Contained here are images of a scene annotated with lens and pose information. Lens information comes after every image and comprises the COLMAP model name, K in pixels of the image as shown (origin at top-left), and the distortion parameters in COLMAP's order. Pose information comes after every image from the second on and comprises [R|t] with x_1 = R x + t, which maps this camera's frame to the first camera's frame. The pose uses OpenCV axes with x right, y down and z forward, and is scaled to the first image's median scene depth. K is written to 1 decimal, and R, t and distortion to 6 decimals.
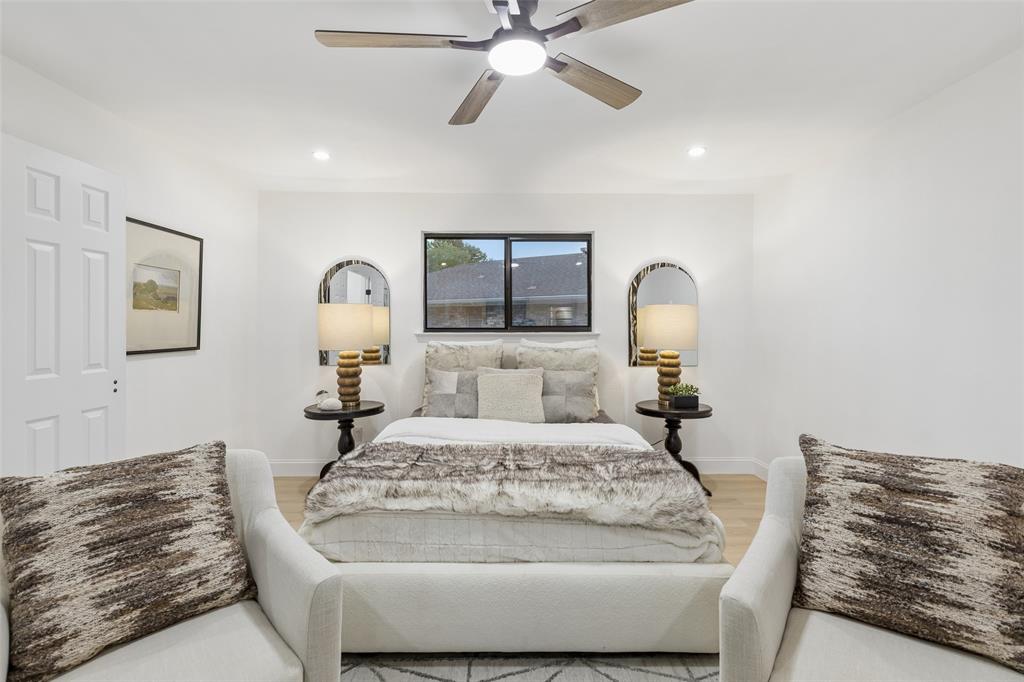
lens RADIAL K [[460.8, 0, 515.1], [0, 460.8, 318.1], [0, 0, 1]] dist [0.001527, 0.000241]
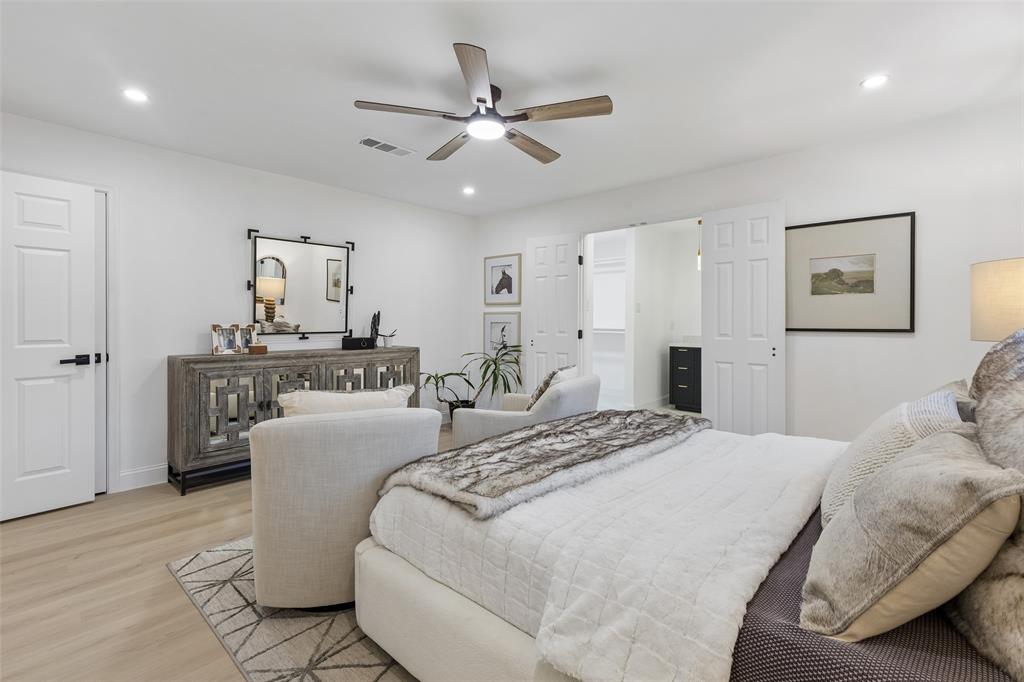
lens RADIAL K [[460.8, 0, 515.1], [0, 460.8, 318.1], [0, 0, 1]] dist [0.001527, 0.000241]
pose [[-0.672664, -0.005345, -0.739929, 0.475292], [0.012817, 0.999740, -0.018873, 0.041179], [0.739837, -0.022179, -0.672420, 0.915509]]
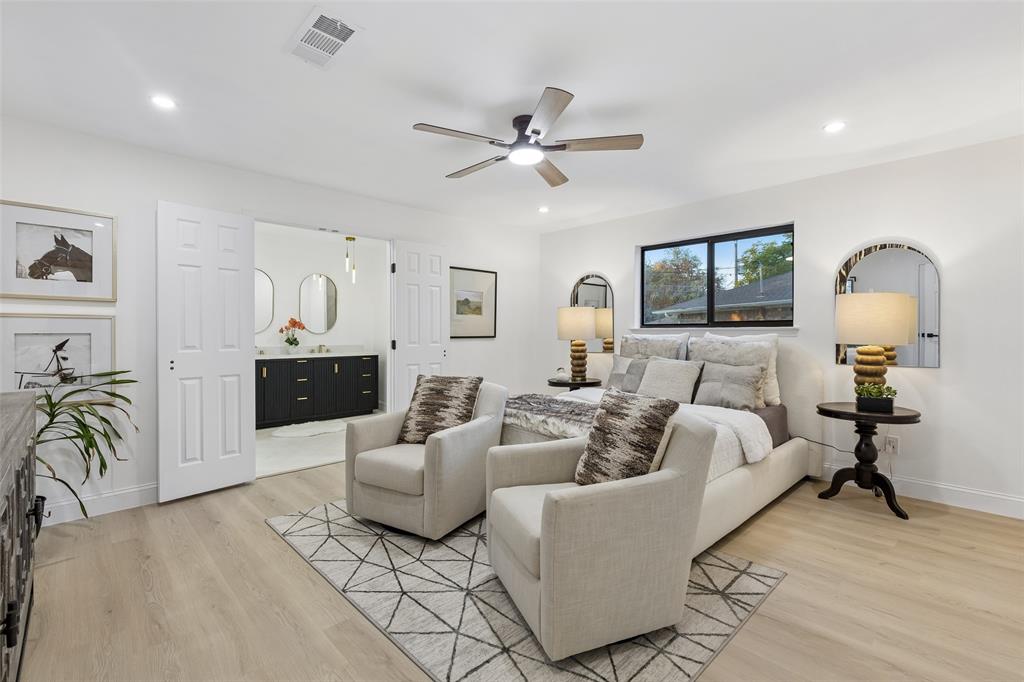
lens RADIAL K [[462.8, 0, 514.2], [0, 462.8, 330.0], [0, 0, 1]] dist [0.001861, 0.020532]
pose [[0.685217, -0.003866, -0.728329, 0.531139], [0.013943, 0.999872, 0.007810, 0.024645], [0.728205, -0.015506, 0.685183, -0.100428]]
